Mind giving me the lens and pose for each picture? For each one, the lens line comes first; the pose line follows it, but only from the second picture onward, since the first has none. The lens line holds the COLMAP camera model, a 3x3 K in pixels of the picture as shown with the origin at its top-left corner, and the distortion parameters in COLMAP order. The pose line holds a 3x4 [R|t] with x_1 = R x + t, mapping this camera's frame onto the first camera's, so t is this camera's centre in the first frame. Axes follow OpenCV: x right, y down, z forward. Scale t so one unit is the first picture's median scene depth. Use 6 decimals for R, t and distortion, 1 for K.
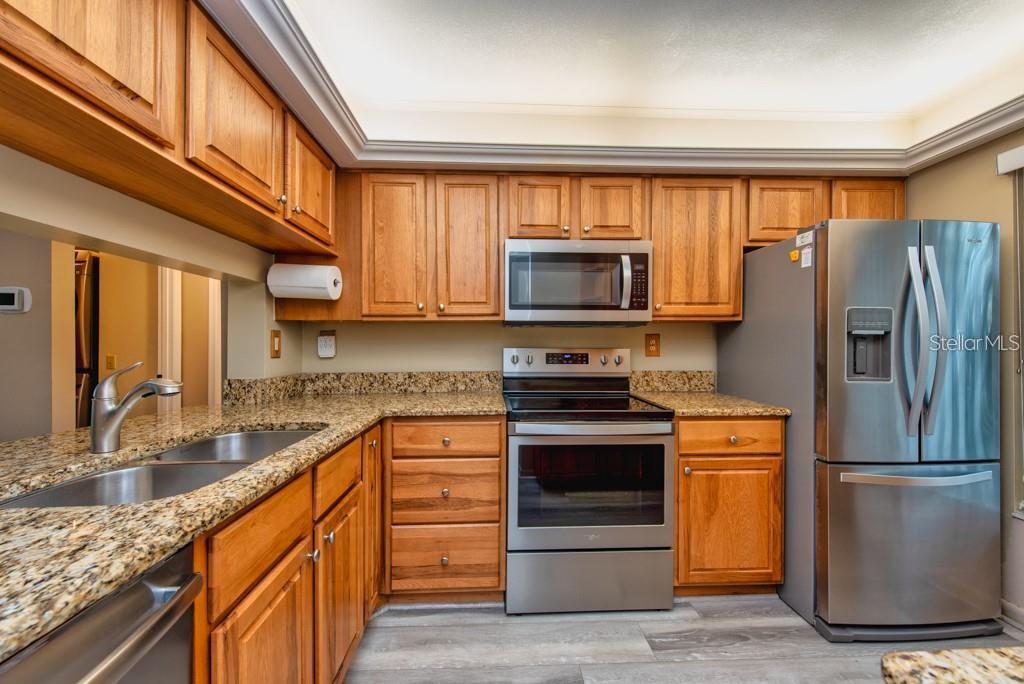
lens RADIAL K [[402.1, 0, 509.9], [0, 402.1, 343.3], [0, 0, 1]] dist [0.009489, -0.000366]
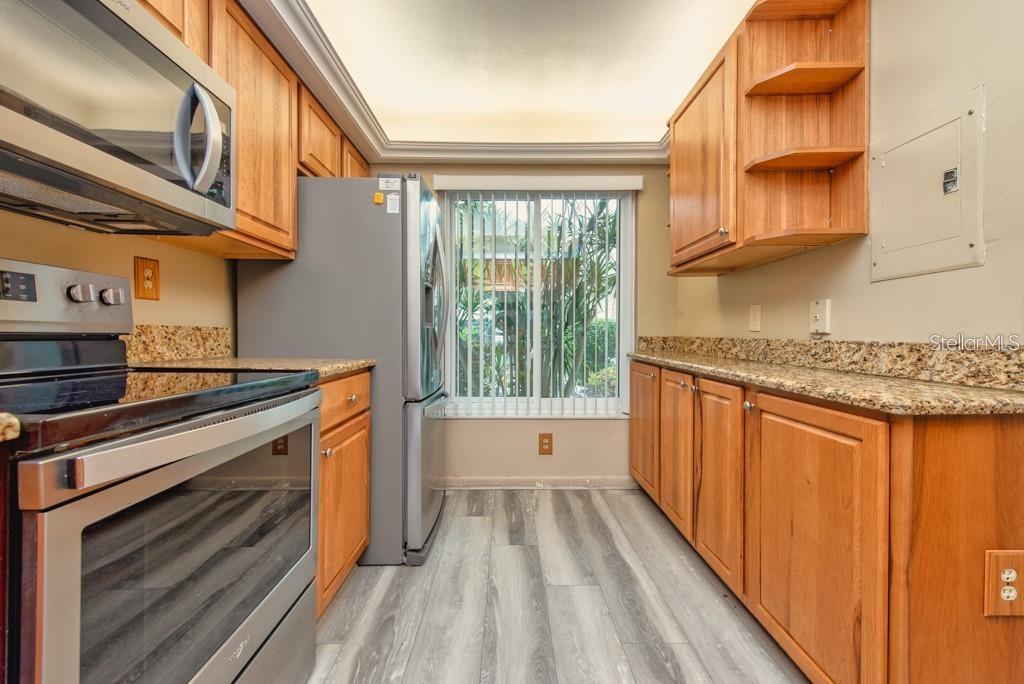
lens RADIAL K [[409.3, 0, 509.1], [0, 409.3, 342.4], [0, 0, 1]] dist [0.008241, -0.000388]
pose [[0.029645, -0.016524, 0.999424, -0.225778], [-0.006003, 0.999842, 0.016709, 0.092407], [-0.999542, -0.006495, 0.029541, 0.569941]]
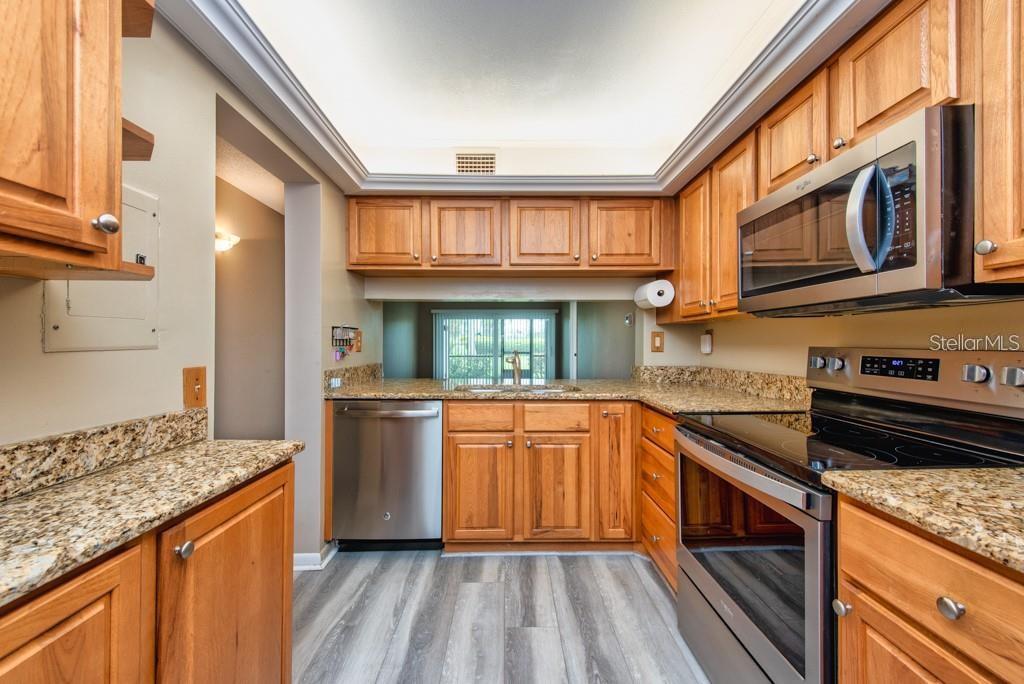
lens RADIAL K [[402.1, 0, 509.9], [0, 402.1, 343.3], [0, 0, 1]] dist [0.009489, -0.000366]
pose [[-0.028522, 0.001902, -0.999591, 0.795415], [0.003444, 0.999992, 0.001804, 0.002884], [0.999587, -0.003392, -0.028528, 0.539610]]
